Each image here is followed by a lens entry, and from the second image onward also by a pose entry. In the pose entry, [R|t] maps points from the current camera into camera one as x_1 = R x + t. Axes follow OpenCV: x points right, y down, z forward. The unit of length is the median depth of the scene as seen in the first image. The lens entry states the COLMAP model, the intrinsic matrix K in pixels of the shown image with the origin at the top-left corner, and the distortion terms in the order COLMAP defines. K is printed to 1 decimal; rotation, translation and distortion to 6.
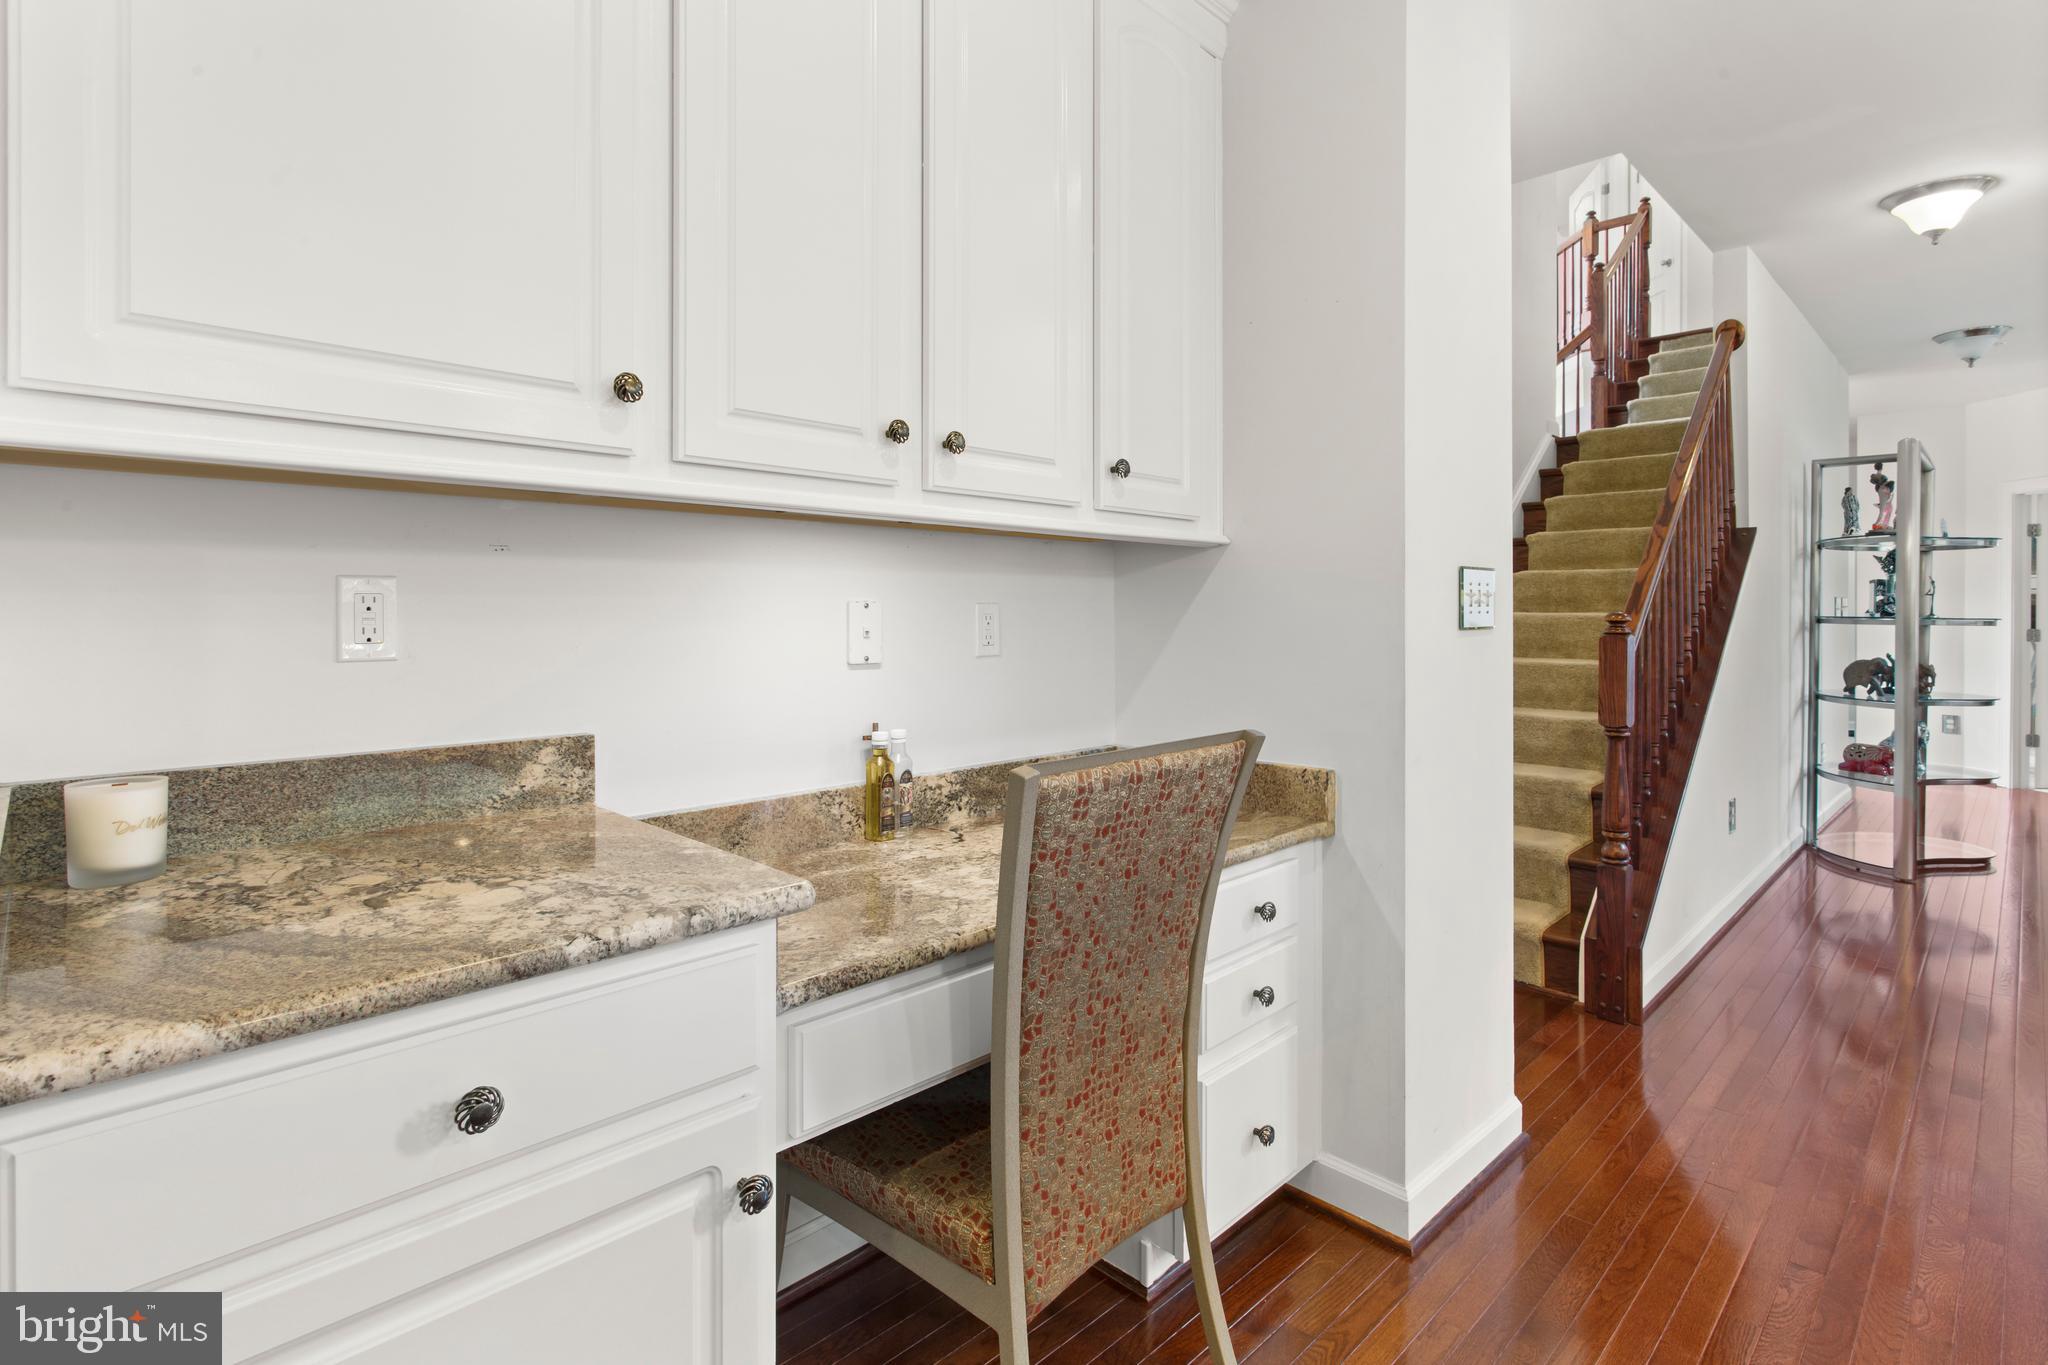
lens RADIAL K [[984.8, 0, 1029.9], [0, 984.8, 611.2], [0, 0, 1]] dist [0.000265, -0.000128]
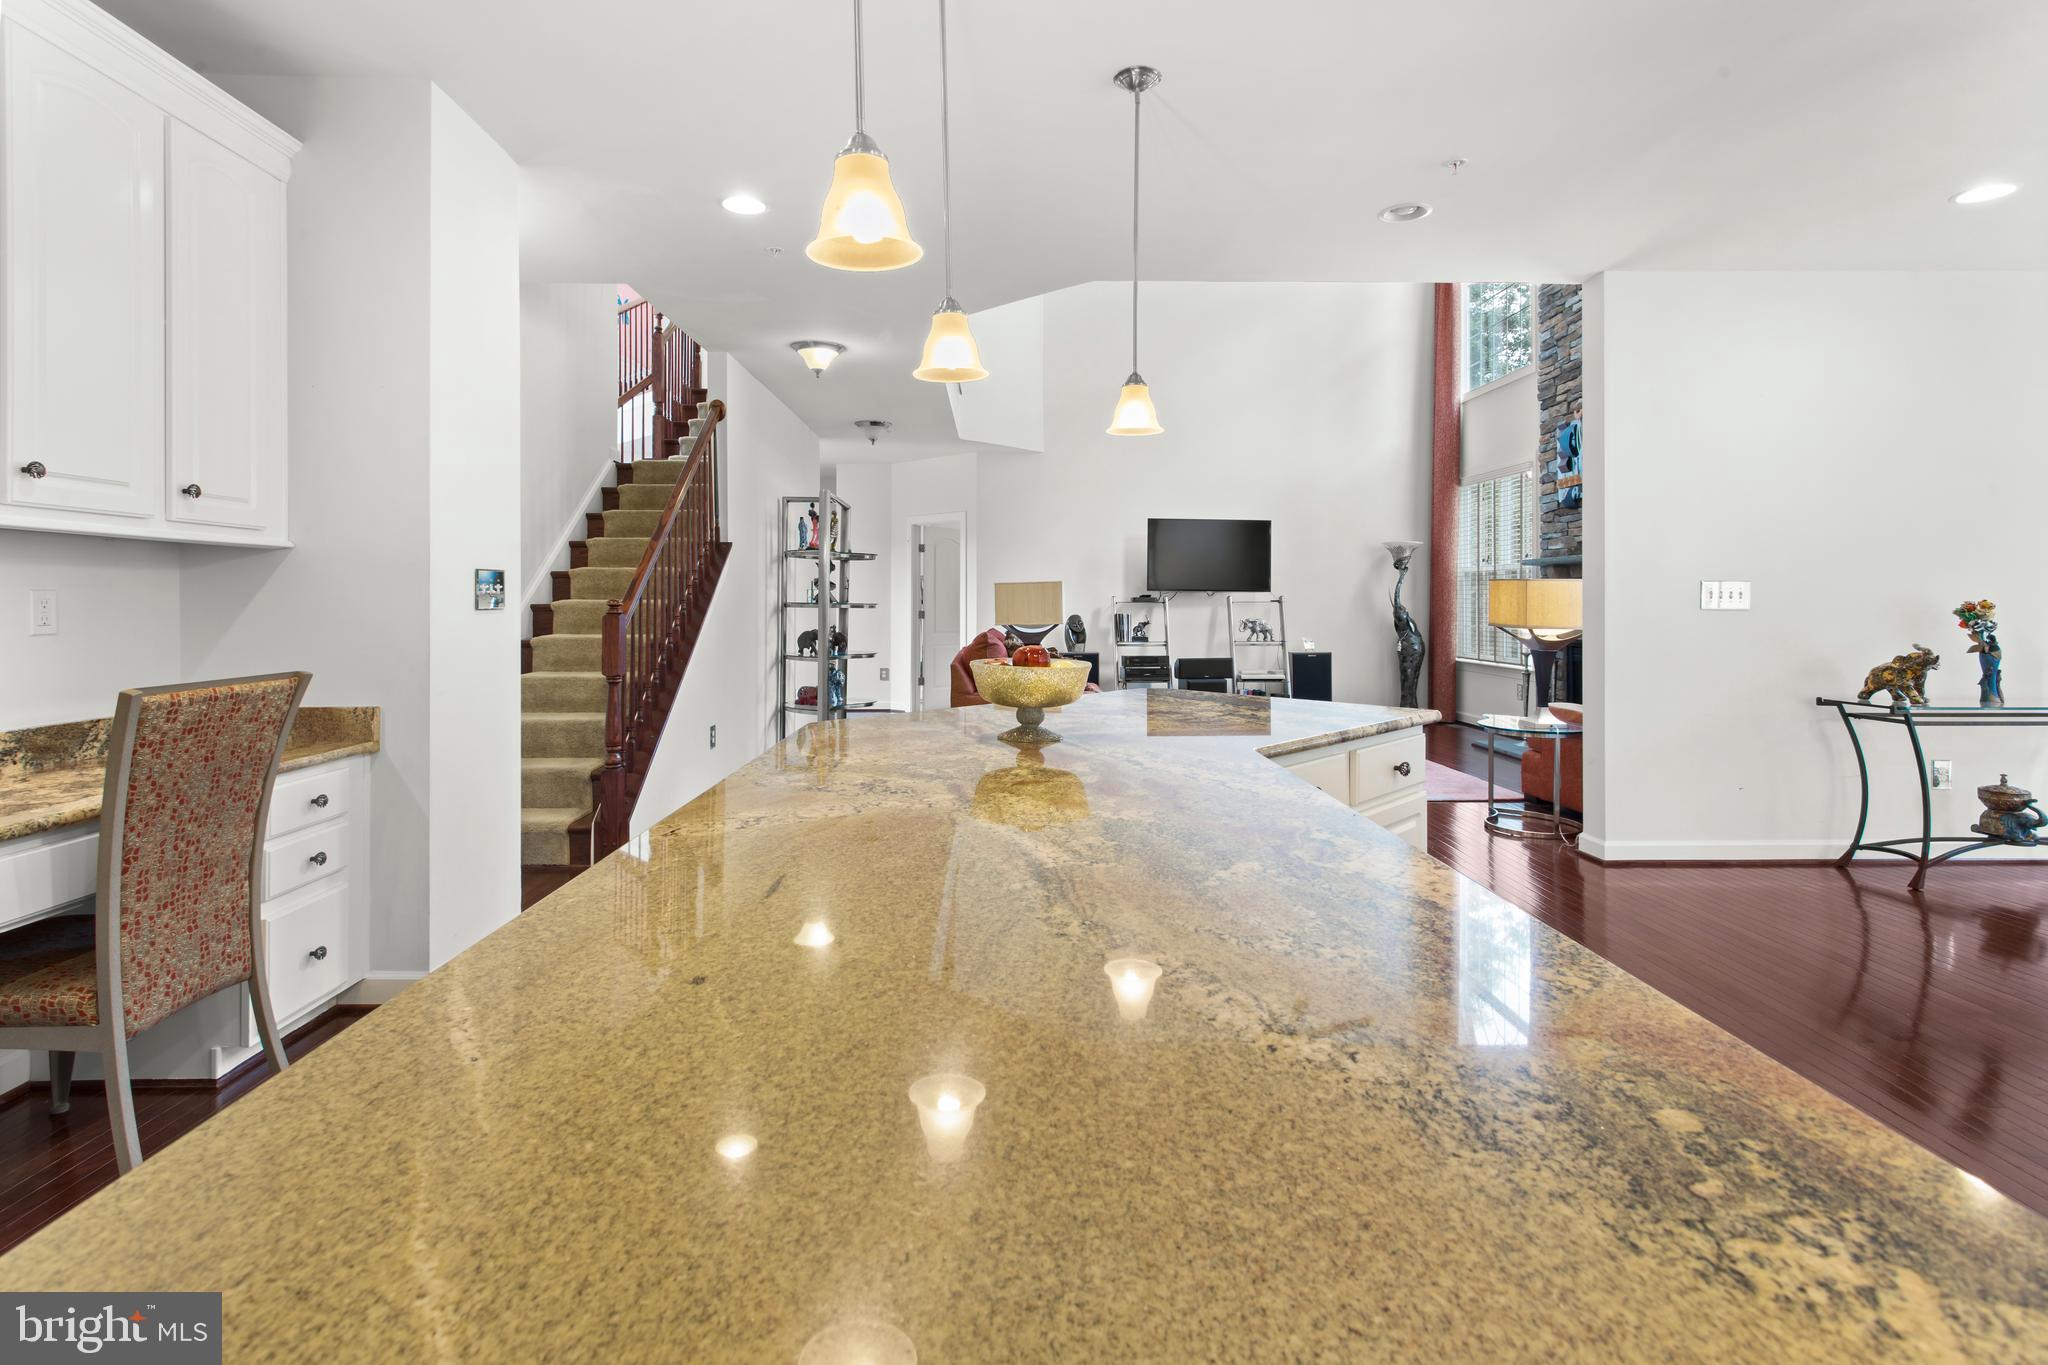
lens RADIAL K [[991.7, 0, 1016.0], [0, 991.7, 599.7], [0, 0, 1]] dist [0.002297, -0.000038]
pose [[0.689391, 0.000926, 0.724389, -0.147014], [-0.001207, 0.999999, -0.000130, 0.002982], [-0.724389, -0.000785, 0.689391, -0.964627]]
